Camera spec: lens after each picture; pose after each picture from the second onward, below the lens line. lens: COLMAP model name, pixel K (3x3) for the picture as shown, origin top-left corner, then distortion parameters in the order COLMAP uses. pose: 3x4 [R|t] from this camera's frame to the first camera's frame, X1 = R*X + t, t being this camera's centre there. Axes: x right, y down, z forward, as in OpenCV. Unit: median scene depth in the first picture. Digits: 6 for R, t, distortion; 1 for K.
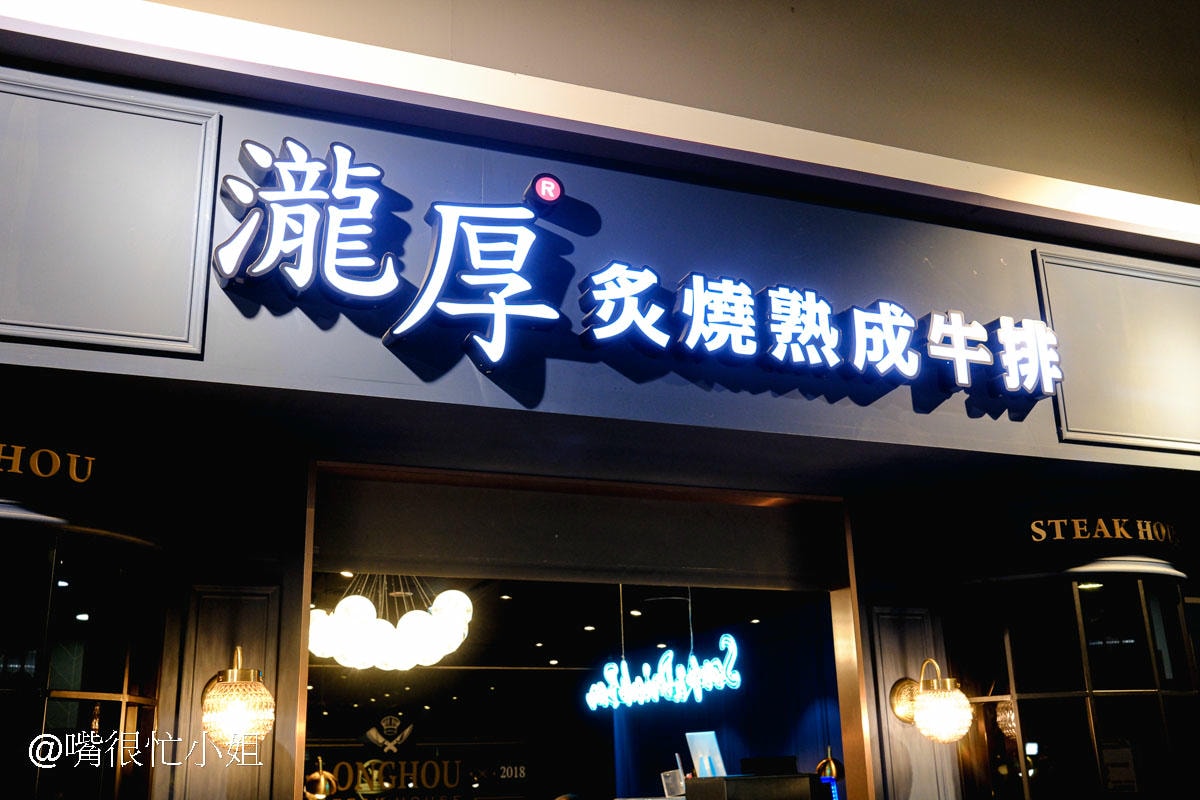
lens RADIAL K [[1232.5, 0, 600.0], [0, 1232.5, 400.0], [0, 0, 1]] dist [-0.015302, 0.007944]
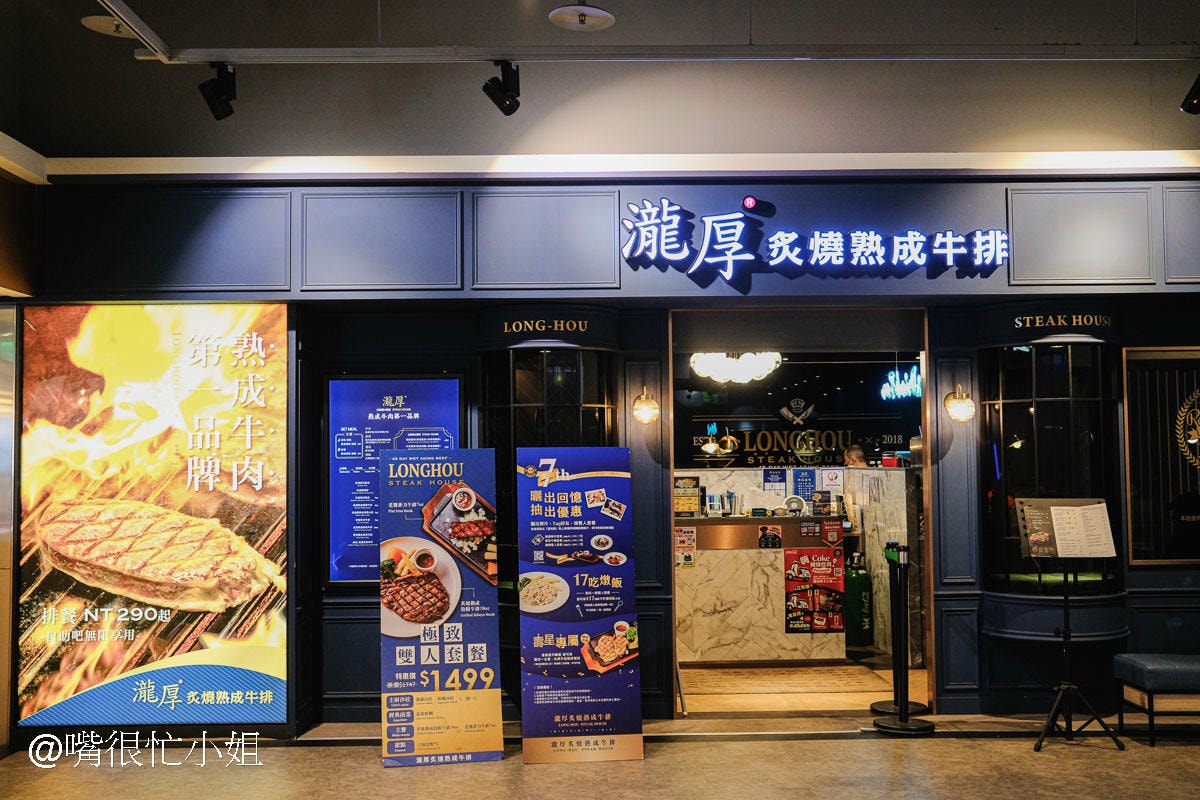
lens RADIAL K [[1305.7, 0, 600.0], [0, 1305.7, 400.0], [0, 0, 1]] dist [-0.004656, 0.159224]
pose [[0.932207, -0.001732, -0.361920, 0.595530], [0.095087, 0.966032, 0.240294, -0.428654], [0.349210, -0.258418, 0.900707, -1.475573]]
